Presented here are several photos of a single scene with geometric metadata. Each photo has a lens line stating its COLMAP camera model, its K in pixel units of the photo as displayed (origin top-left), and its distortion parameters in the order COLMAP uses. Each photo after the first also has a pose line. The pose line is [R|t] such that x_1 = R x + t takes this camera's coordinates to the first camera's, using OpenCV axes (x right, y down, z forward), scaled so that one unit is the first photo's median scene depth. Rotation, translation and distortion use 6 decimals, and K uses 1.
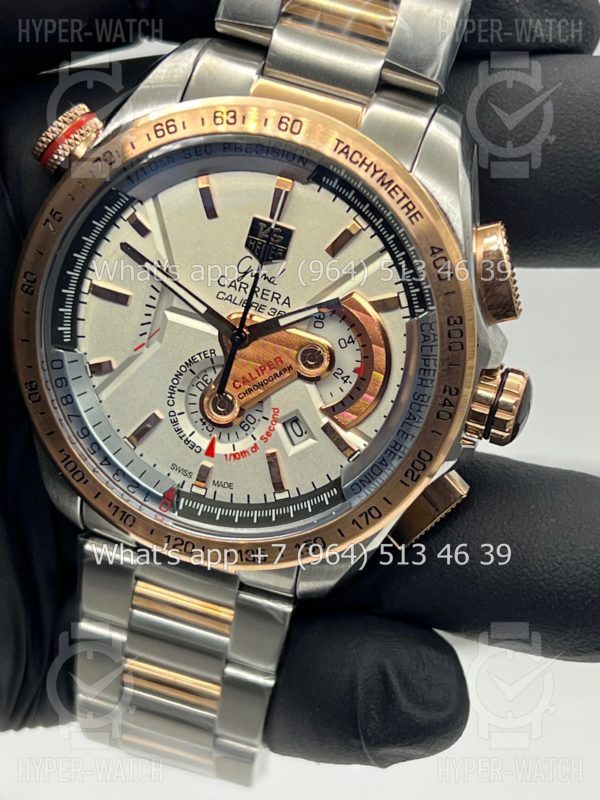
lens RADIAL K [[1954.1, 0, 302.5], [0, 1954.1, 404.6], [0, 0, 1]] dist [0.253859, -0.573344]
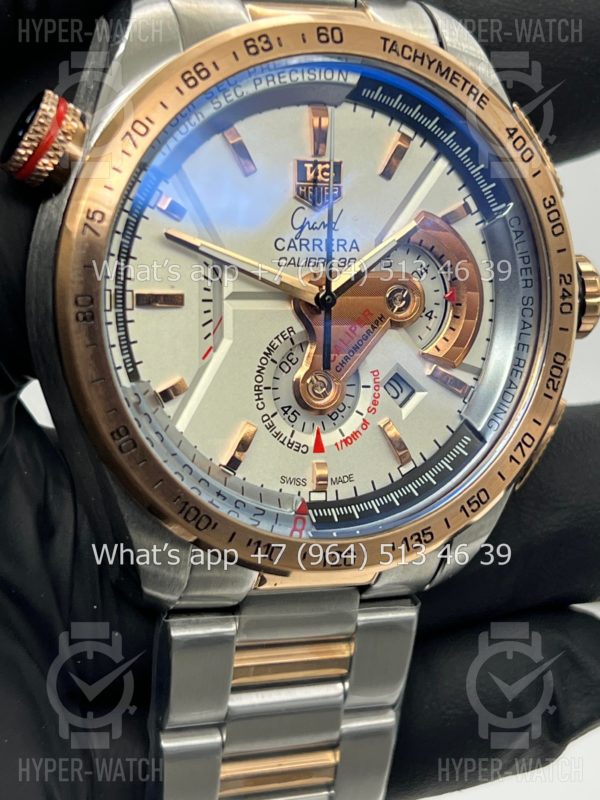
lens RADIAL K [[1954.1, 0, 302.5], [0, 1954.1, 404.6], [0, 0, 1]] dist [0.253859, -0.573344]
pose [[0.801140, -0.294032, 0.521267, -0.493941], [0.350626, 0.936455, -0.010652, 0.013879], [-0.485011, 0.191304, 0.853327, 0.288913]]
